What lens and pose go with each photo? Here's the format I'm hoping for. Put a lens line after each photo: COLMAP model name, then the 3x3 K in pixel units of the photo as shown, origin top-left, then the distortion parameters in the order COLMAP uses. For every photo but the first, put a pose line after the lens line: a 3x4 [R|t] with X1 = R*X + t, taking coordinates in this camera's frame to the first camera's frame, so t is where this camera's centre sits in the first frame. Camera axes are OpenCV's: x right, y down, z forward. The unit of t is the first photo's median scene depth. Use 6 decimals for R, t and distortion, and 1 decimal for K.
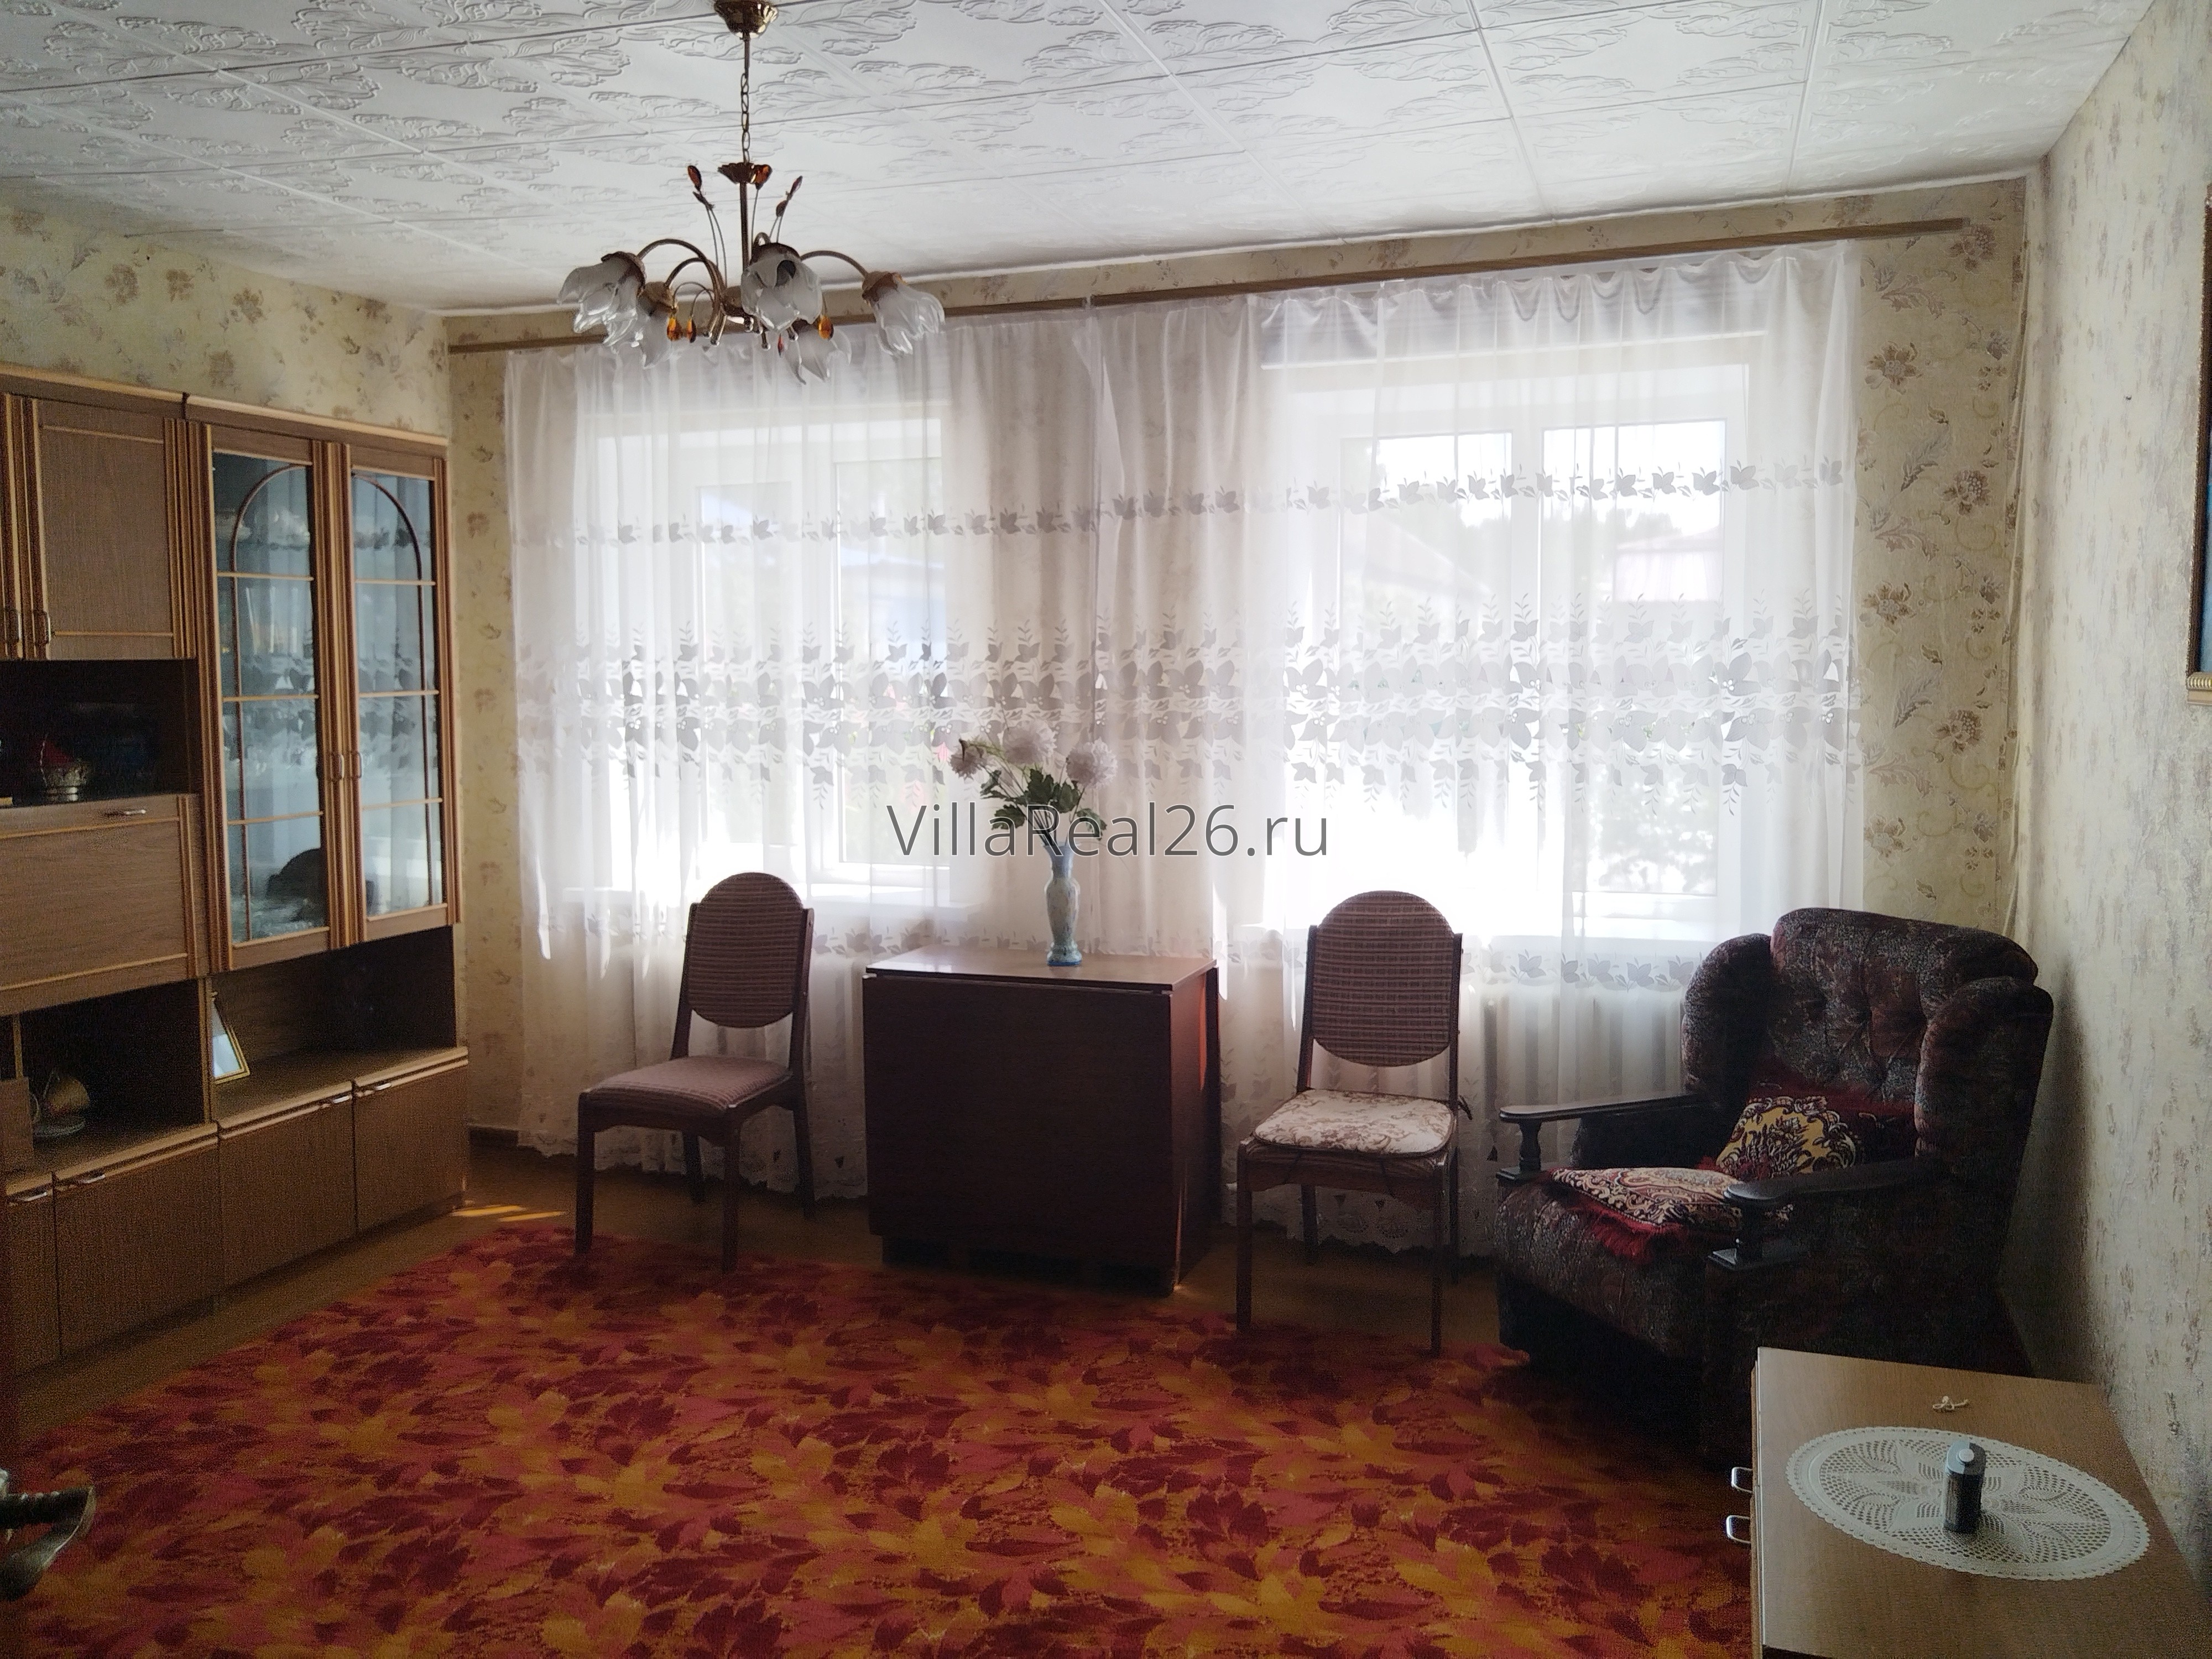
lens RADIAL K [[1732.1, 0, 1102.0], [0, 1732.1, 789.4], [0, 0, 1]] dist [-0.010516, -0.012641]
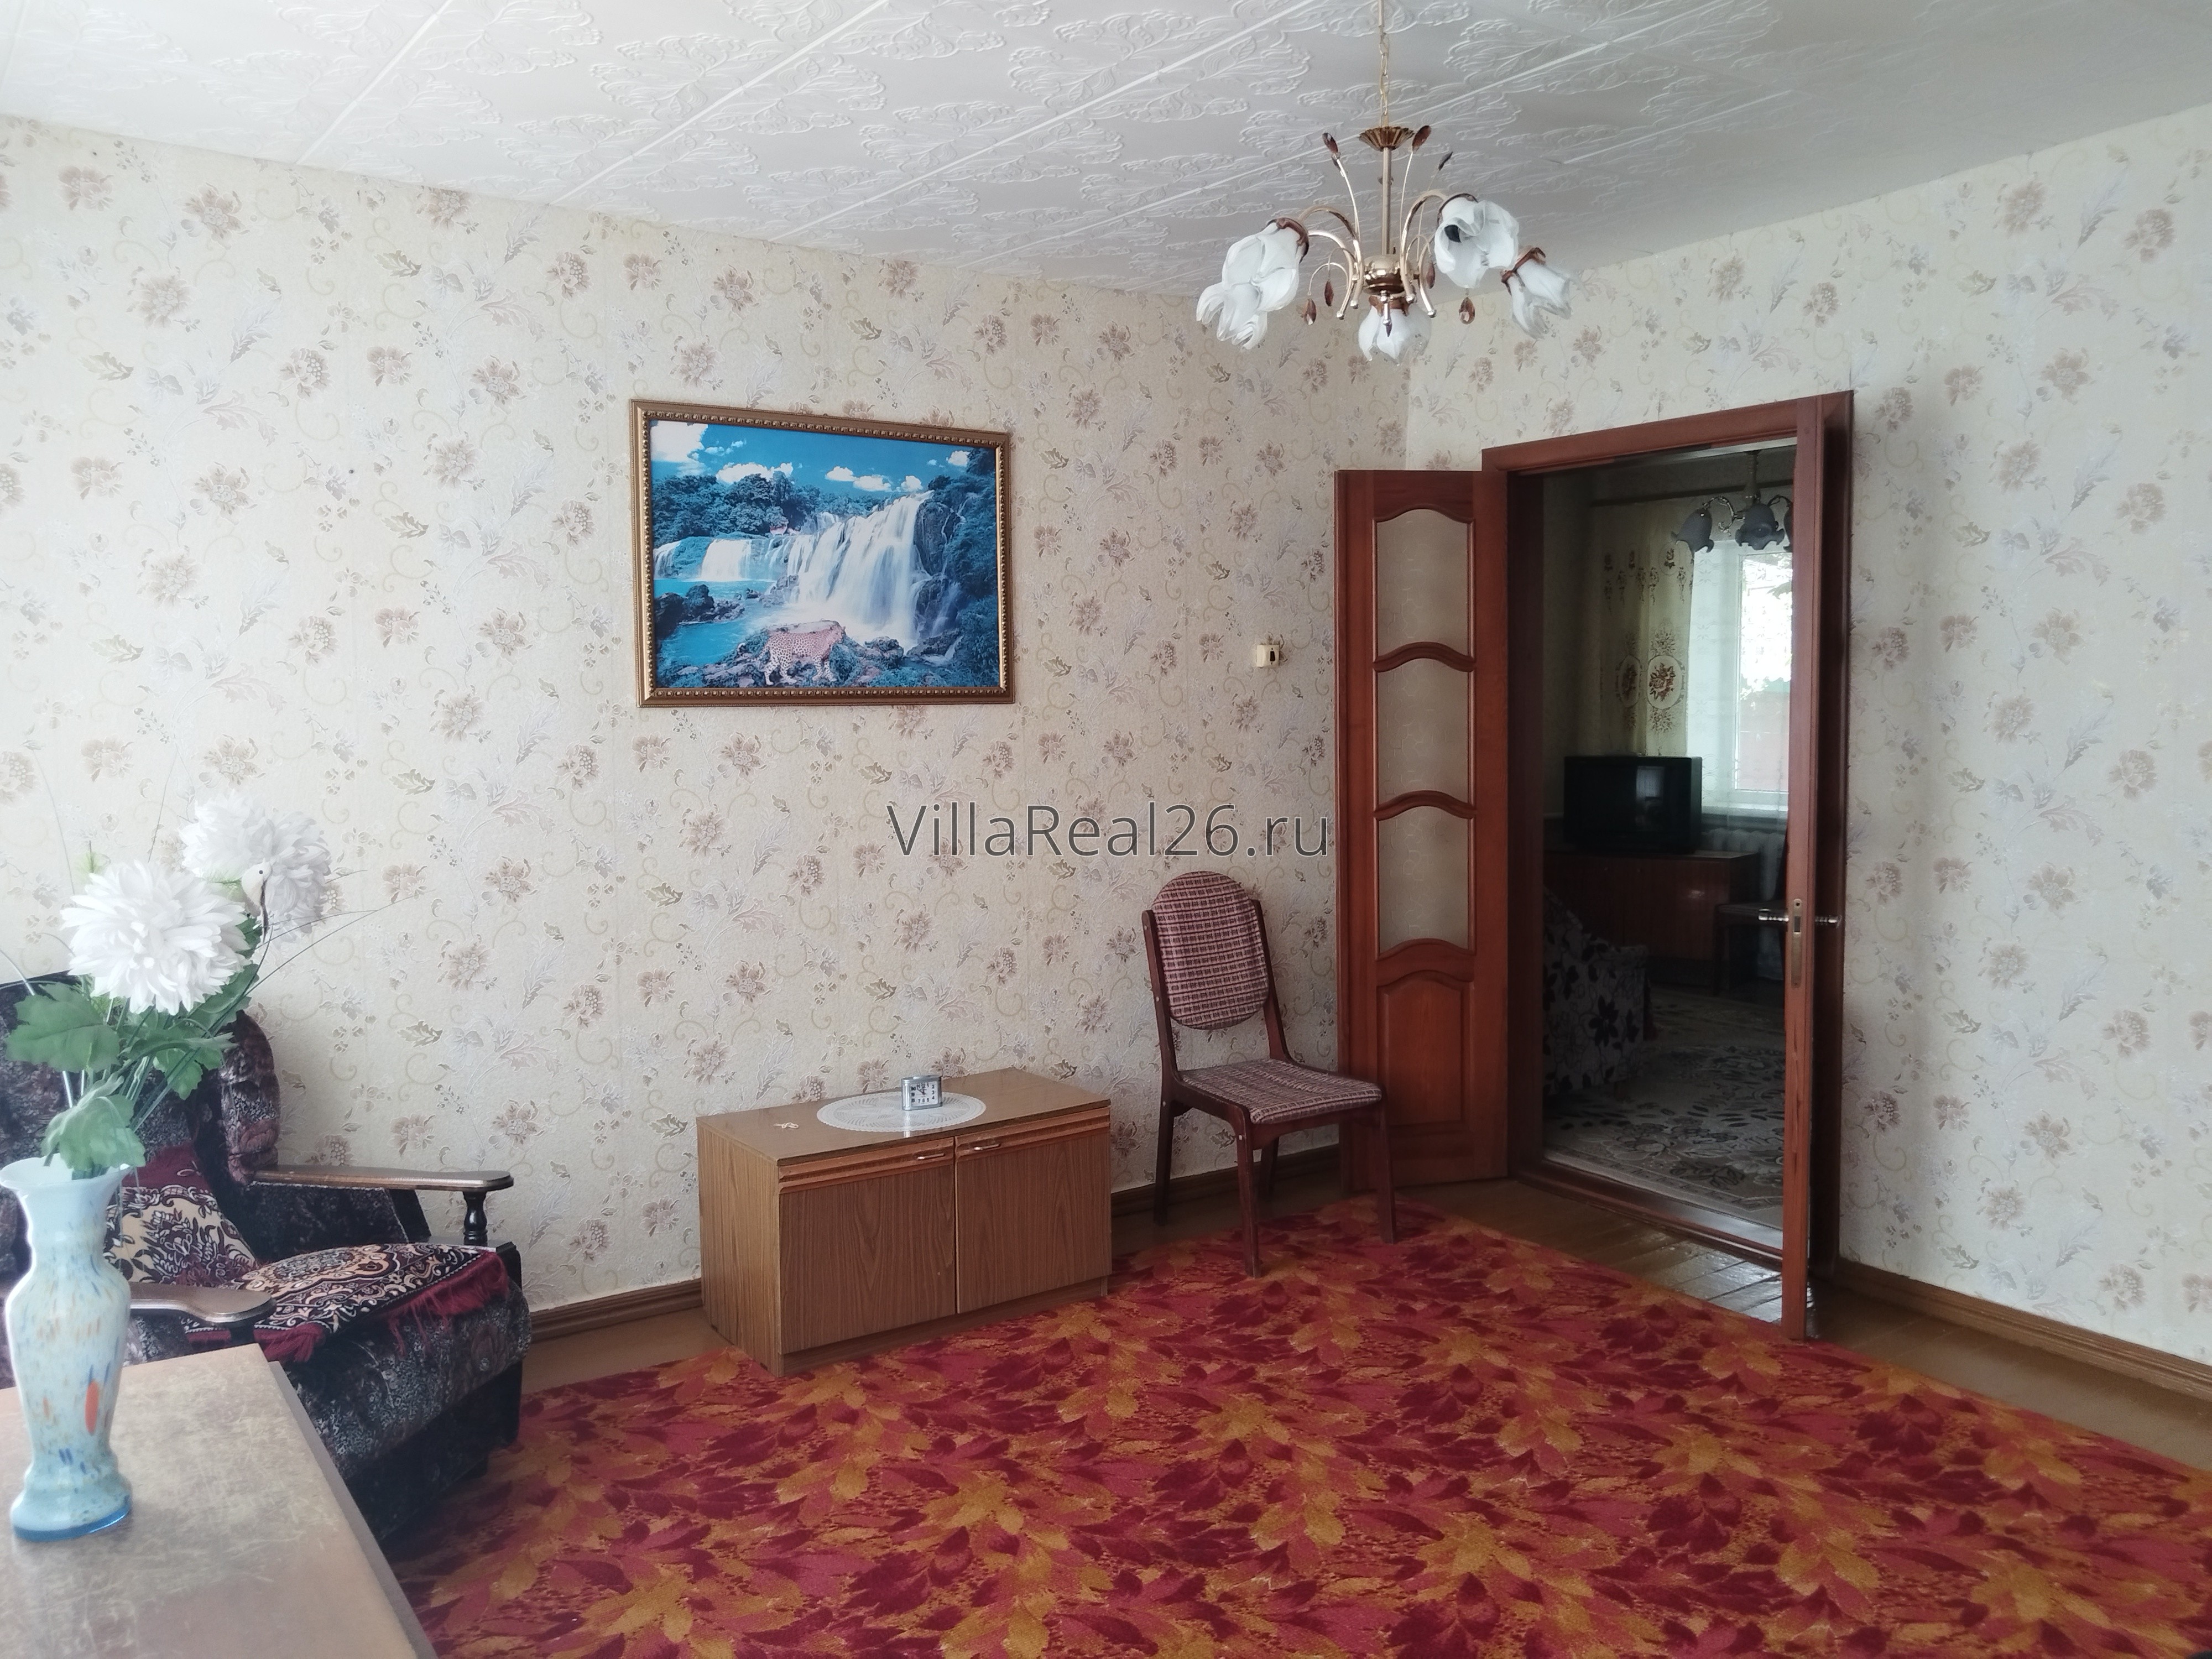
lens RADIAL K [[1732.1, 0, 1102.0], [0, 1732.1, 789.4], [0, 0, 1]] dist [-0.010516, -0.012641]
pose [[-0.817473, -0.019454, 0.575638, -0.422466], [0.052568, 0.992738, 0.108202, -0.075854], [-0.573563, 0.118712, -0.810514, 1.274671]]
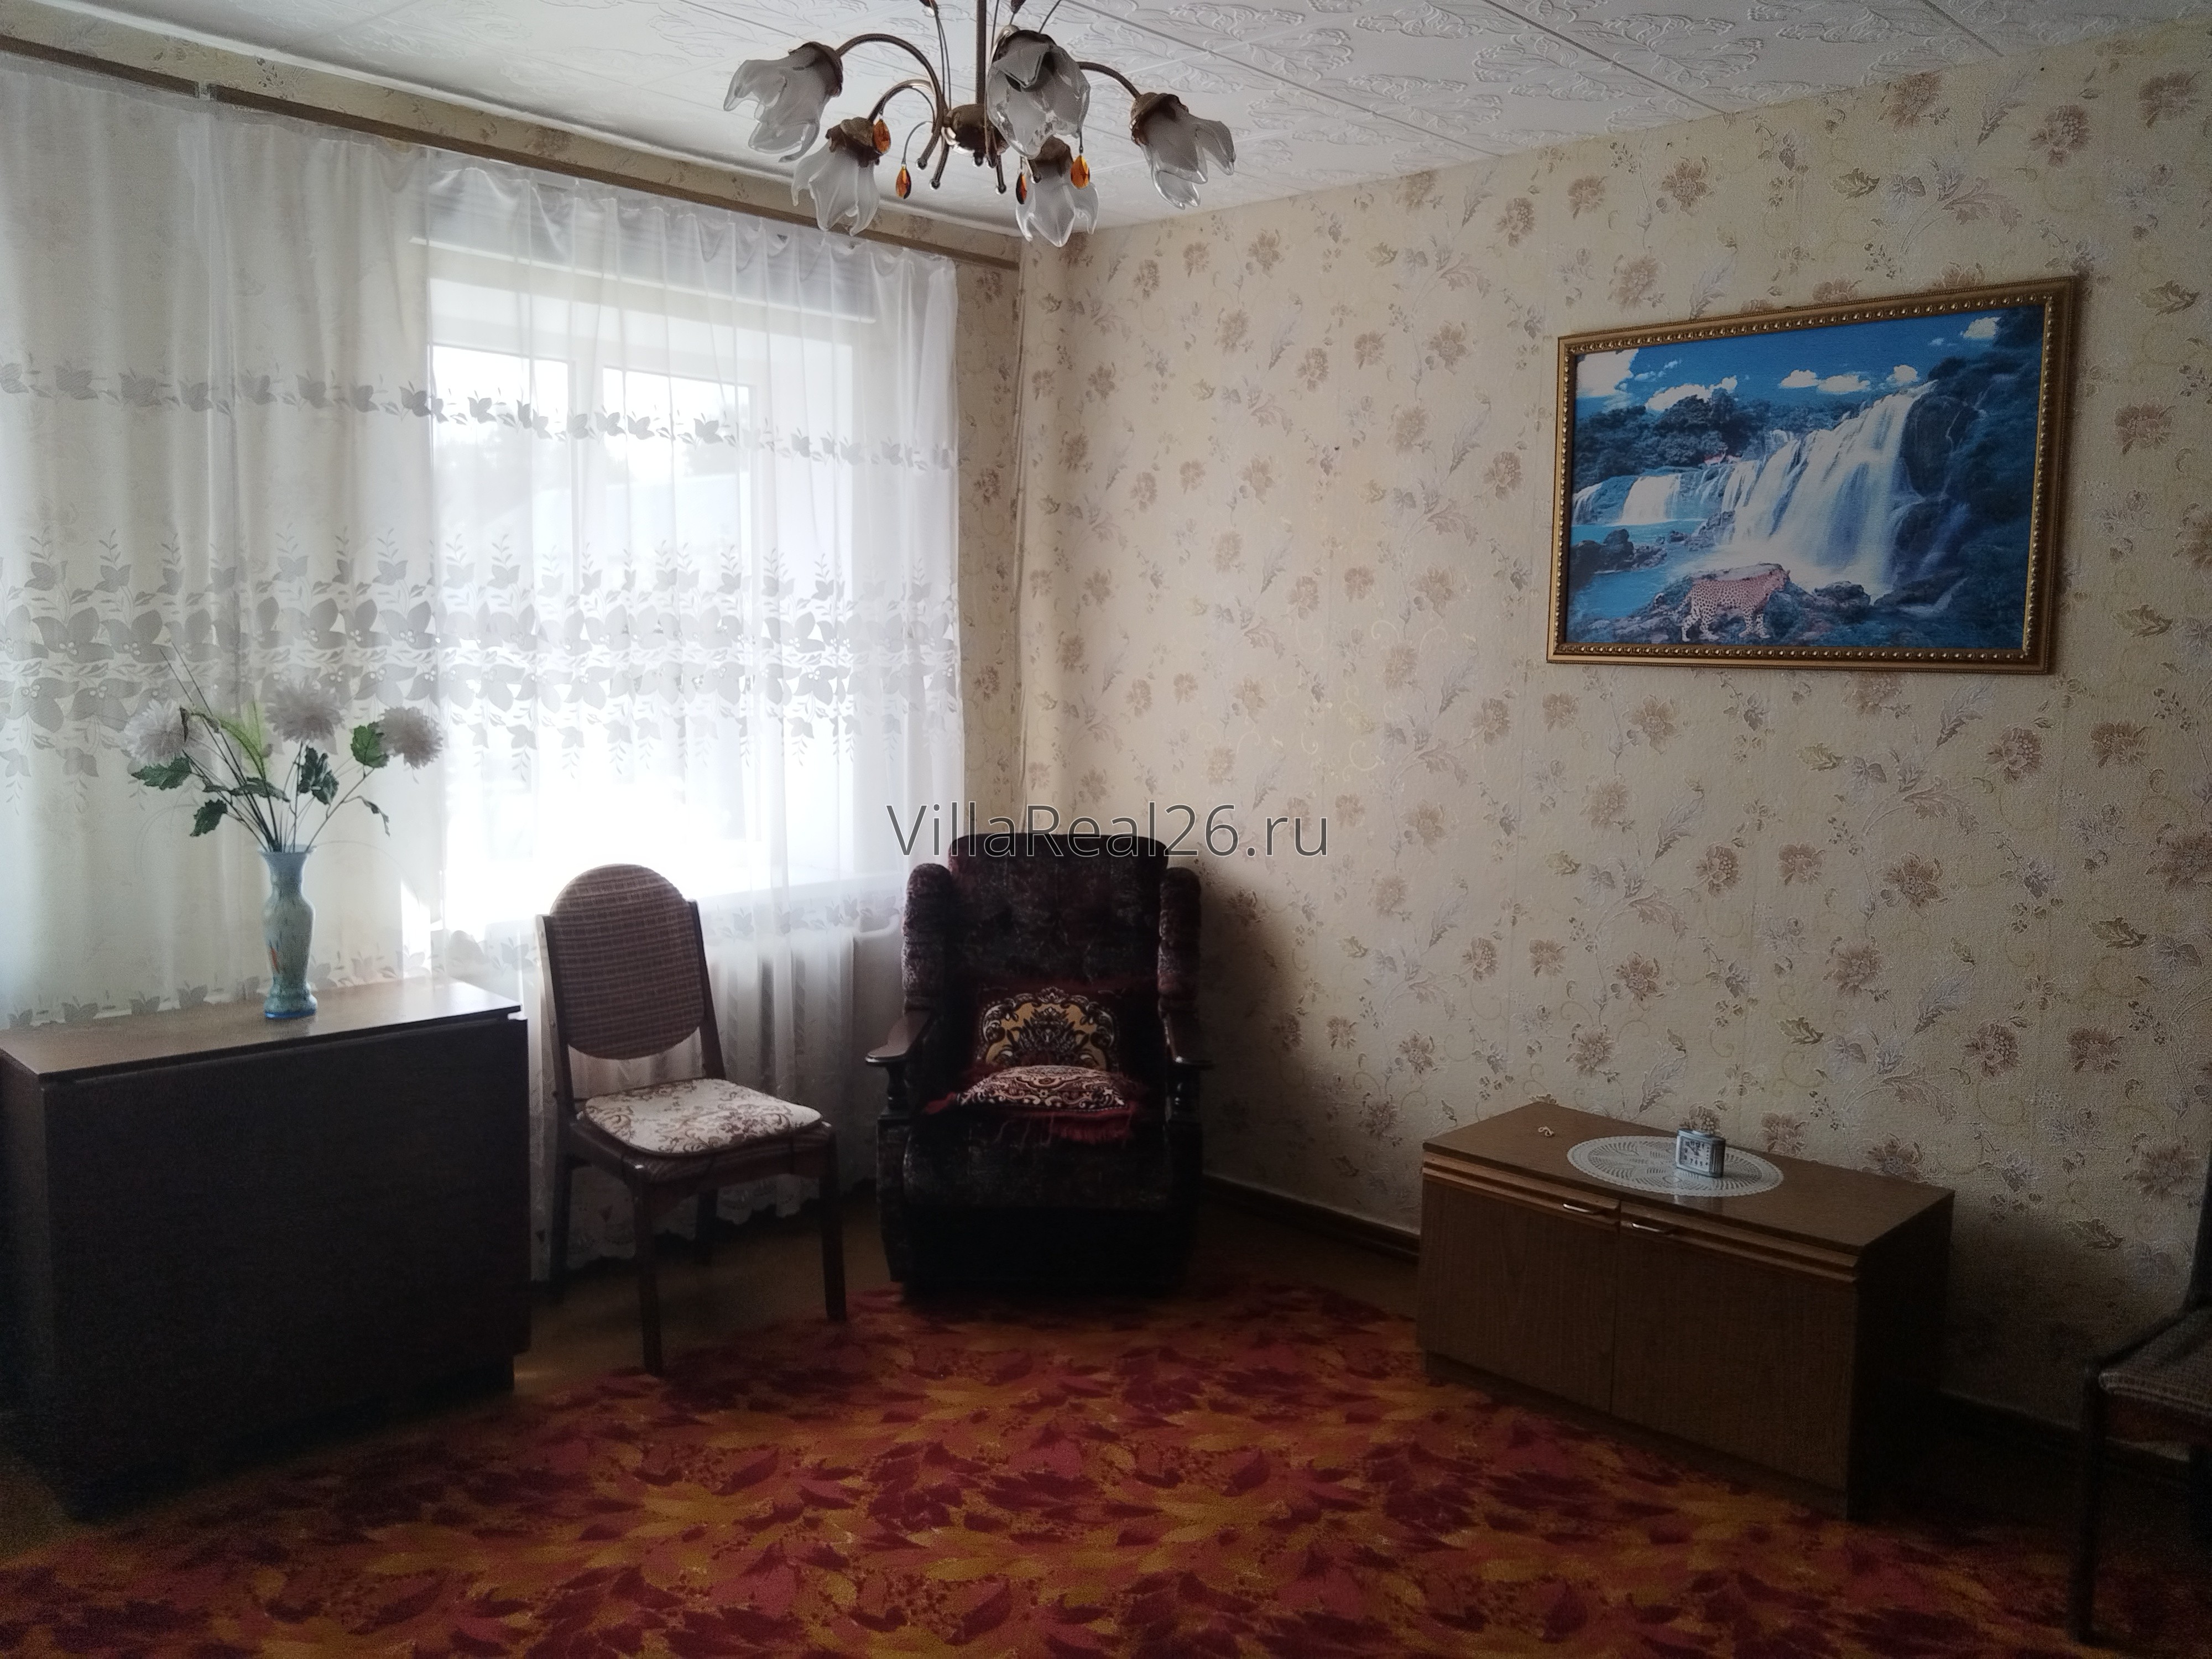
lens RADIAL K [[1732.1, 0, 1102.0], [0, 1732.1, 789.4], [0, 0, 1]] dist [-0.010516, -0.012641]
pose [[0.406797, -0.061407, 0.911453, -0.602419], [0.041916, 0.997942, 0.048526, -0.014965], [-0.912557, 0.018464, 0.408533, 0.437390]]
